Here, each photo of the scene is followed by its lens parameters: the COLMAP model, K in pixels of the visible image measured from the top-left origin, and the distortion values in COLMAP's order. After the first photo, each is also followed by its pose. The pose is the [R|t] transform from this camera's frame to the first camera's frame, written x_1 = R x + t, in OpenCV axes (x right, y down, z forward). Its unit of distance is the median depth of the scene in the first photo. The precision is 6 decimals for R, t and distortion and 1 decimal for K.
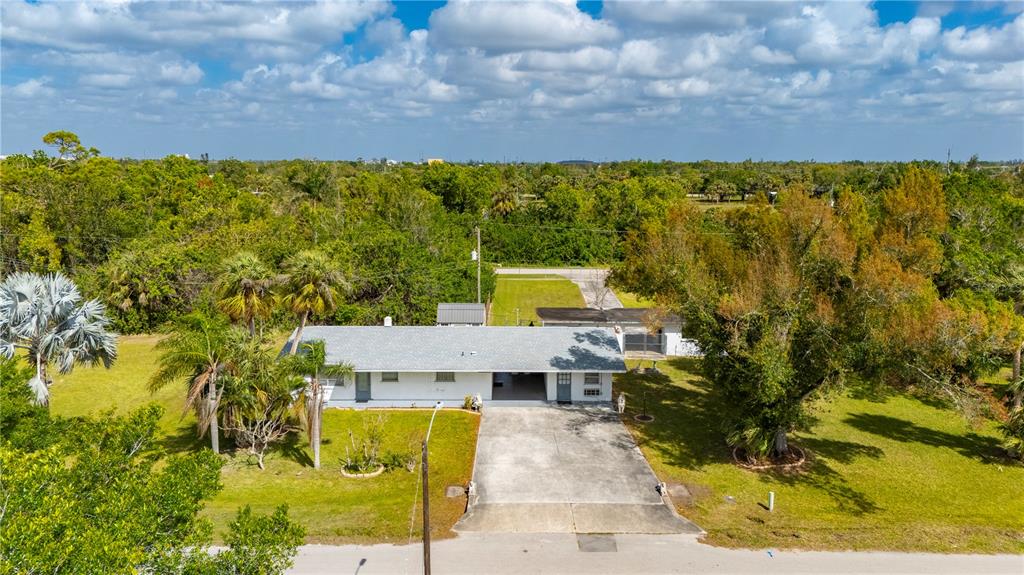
lens RADIAL K [[759.3, 0, 512.0], [0, 759.3, 287.5], [0, 0, 1]] dist [0.048519, -0.001724]
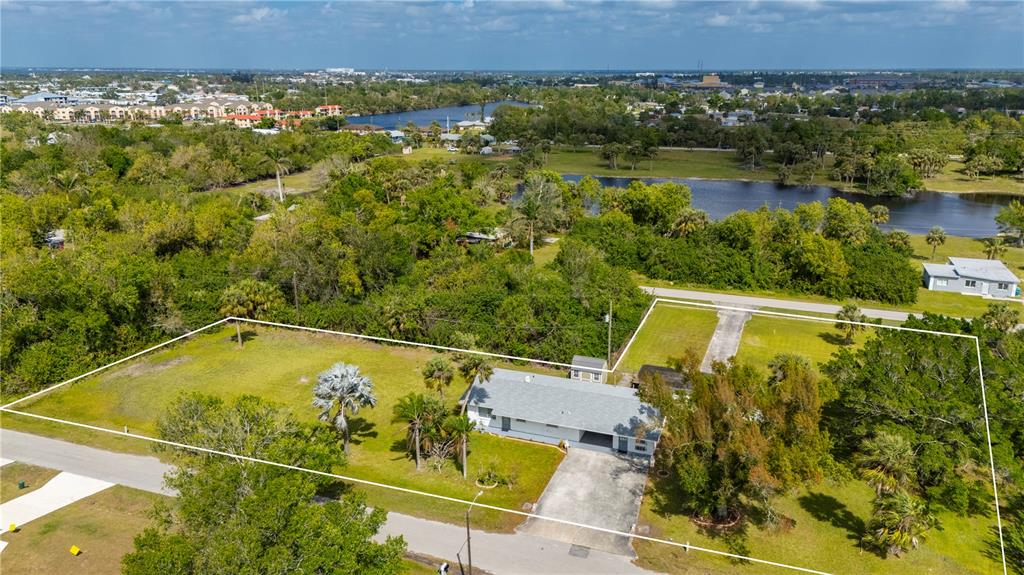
lens RADIAL K [[759.3, 0, 512.0], [0, 759.3, 287.5], [0, 0, 1]] dist [0.048519, -0.001724]
pose [[0.937814, 0.092190, -0.334673, 0.422134], [-0.053308, 0.990902, 0.123577, -0.447701], [0.343021, -0.098051, 0.934196, -0.650806]]
